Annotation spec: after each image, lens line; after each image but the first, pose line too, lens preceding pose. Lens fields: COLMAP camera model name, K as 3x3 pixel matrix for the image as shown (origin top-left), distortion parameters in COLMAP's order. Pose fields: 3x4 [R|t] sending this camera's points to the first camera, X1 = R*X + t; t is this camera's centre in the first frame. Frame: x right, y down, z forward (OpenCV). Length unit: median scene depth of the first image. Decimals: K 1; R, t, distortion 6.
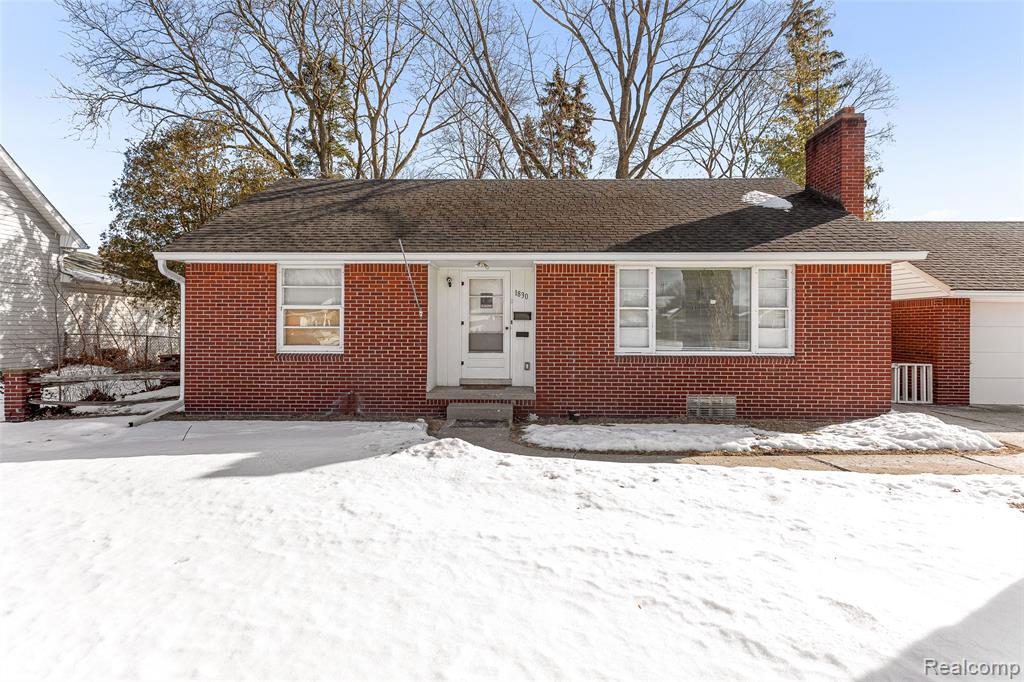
lens RADIAL K [[552.9, 0, 509.7], [0, 552.9, 341.1], [0, 0, 1]] dist [0.013342, 0.000230]
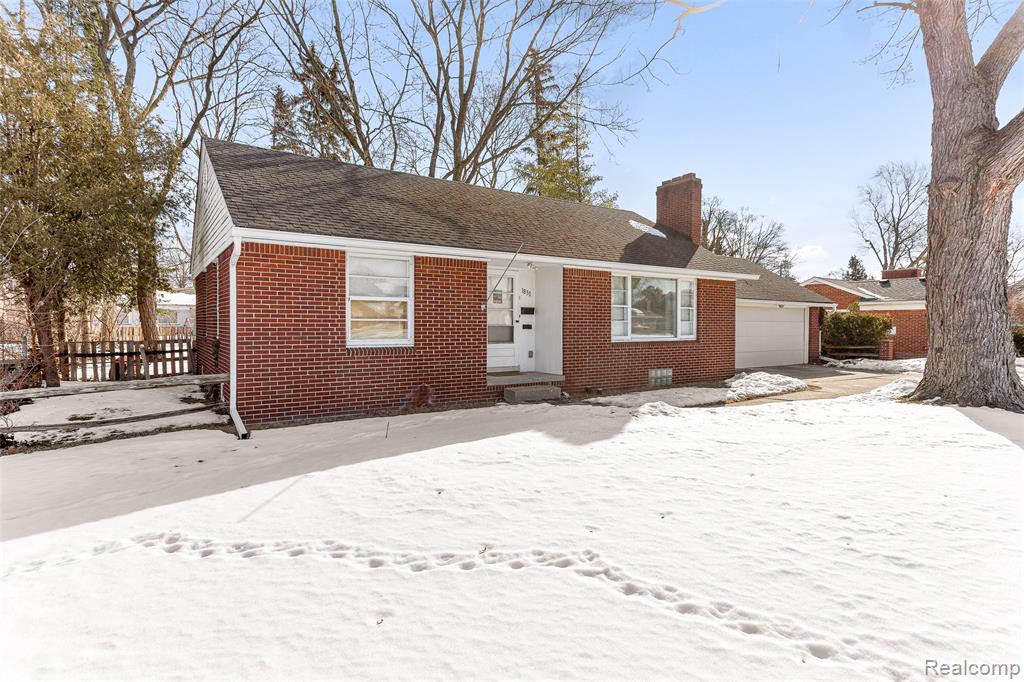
lens RADIAL K [[567.5, 0, 509.5], [0, 567.5, 344.6], [0, 0, 1]] dist [0.007383, 0.000005]
pose [[0.803477, -0.022370, 0.594915, -0.768550], [0.014389, 0.999732, 0.018158, 0.003339], [-0.595162, -0.006029, 0.803583, 0.078457]]
